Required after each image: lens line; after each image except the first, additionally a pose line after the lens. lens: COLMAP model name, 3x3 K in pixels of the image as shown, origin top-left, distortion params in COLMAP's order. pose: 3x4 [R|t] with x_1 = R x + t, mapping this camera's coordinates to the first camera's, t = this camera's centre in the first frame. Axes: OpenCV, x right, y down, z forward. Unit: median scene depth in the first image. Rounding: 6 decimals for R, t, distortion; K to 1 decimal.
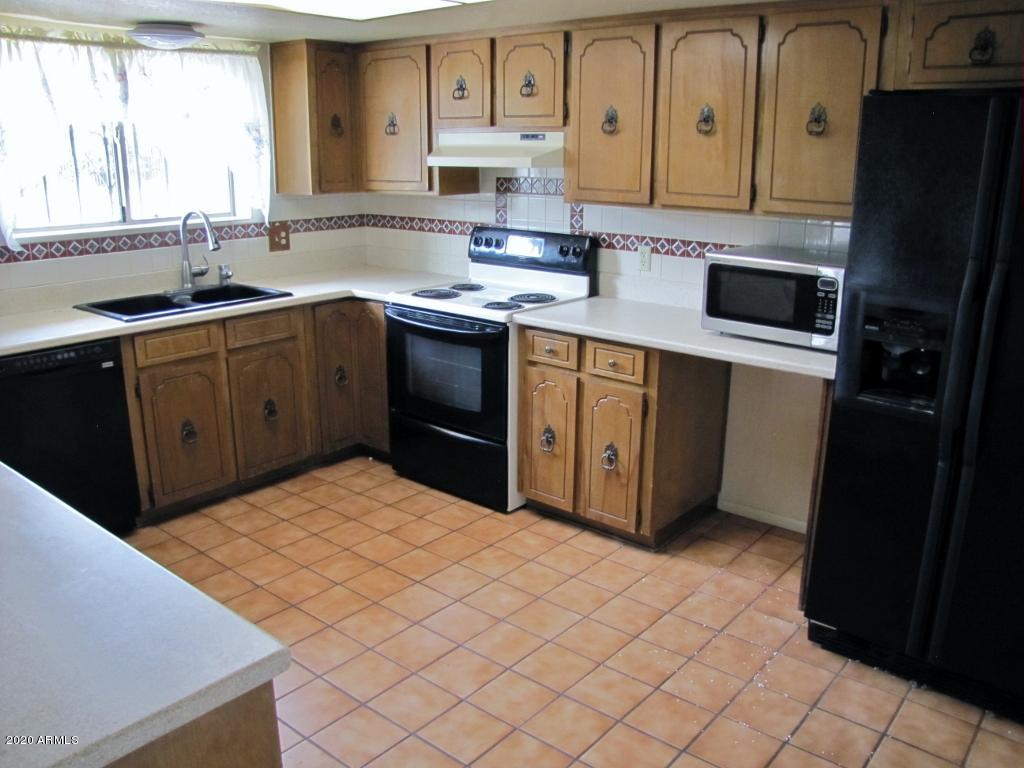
lens RADIAL K [[851.1, 0, 516.9], [0, 851.1, 384.5], [0, 0, 1]] dist [-0.170466, 0.138887]
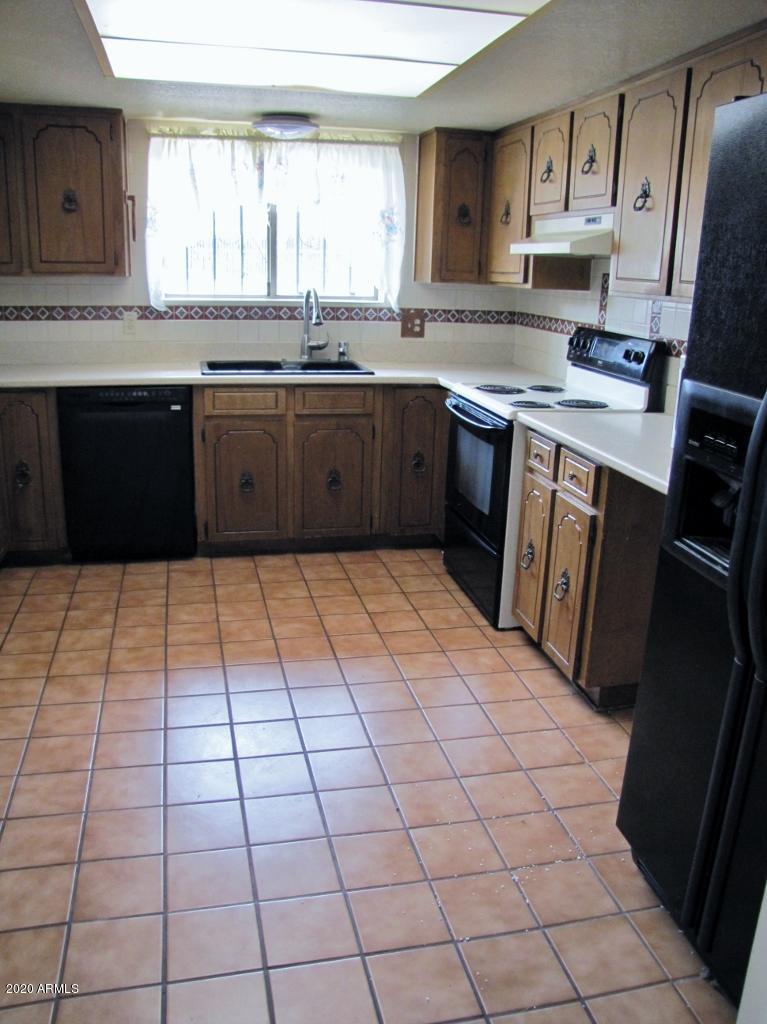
lens RADIAL K [[851.1, 0, 382.5], [0, 851.1, 521.1], [0, 0, 1]] dist [-0.170466, 0.138887]
pose [[0.797099, 0.192096, -0.572479, 0.385489], [-0.188250, 0.979855, 0.066678, -0.001022], [0.573755, 0.054620, 0.817204, 0.170478]]
